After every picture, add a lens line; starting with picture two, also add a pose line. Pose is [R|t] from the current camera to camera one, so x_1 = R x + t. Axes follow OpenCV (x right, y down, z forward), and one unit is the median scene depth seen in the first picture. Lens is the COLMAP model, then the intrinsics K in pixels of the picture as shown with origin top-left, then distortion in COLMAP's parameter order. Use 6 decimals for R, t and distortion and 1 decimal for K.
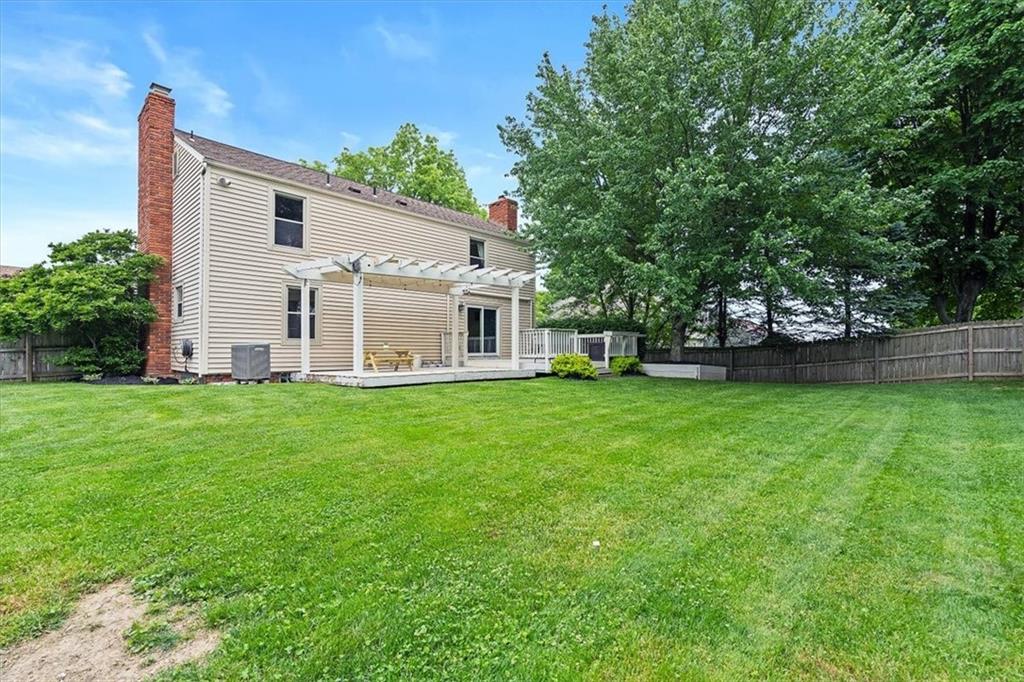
lens RADIAL K [[467.0, 0, 510.8], [0, 467.0, 341.9], [0, 0, 1]] dist [-0.003113, -0.000346]
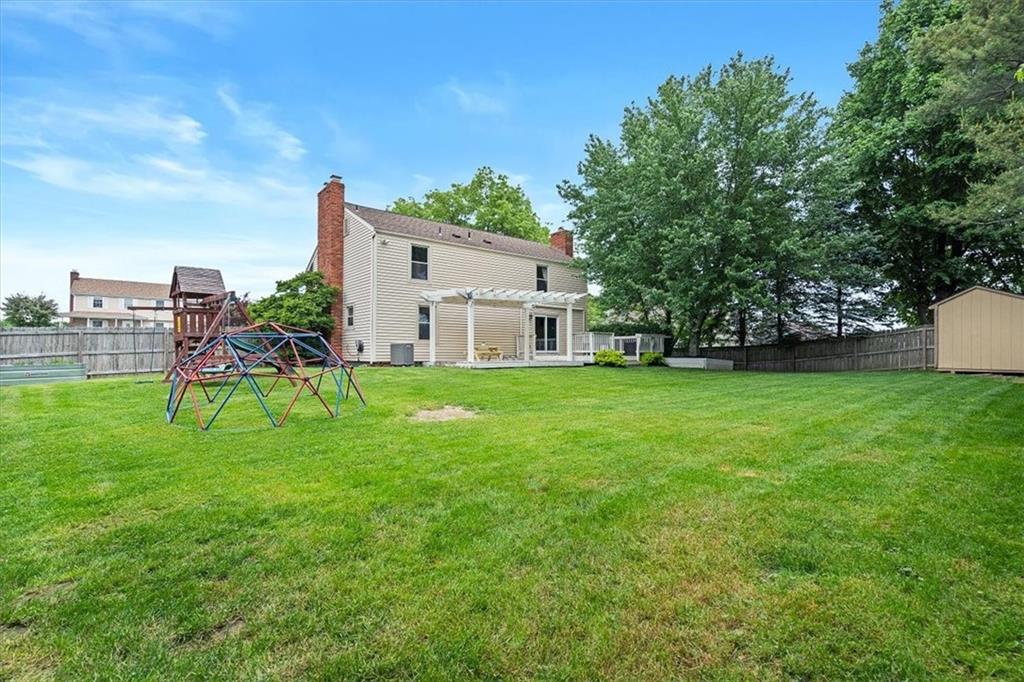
lens RADIAL K [[467.0, 0, 511.6], [0, 467.0, 341.5], [0, 0, 1]] dist [-0.003113, -0.000346]
pose [[0.991515, -0.003391, -0.129951, 0.017353], [0.002447, 0.999969, -0.007425, 0.009018], [0.129972, 0.007044, 0.991493, -0.399005]]
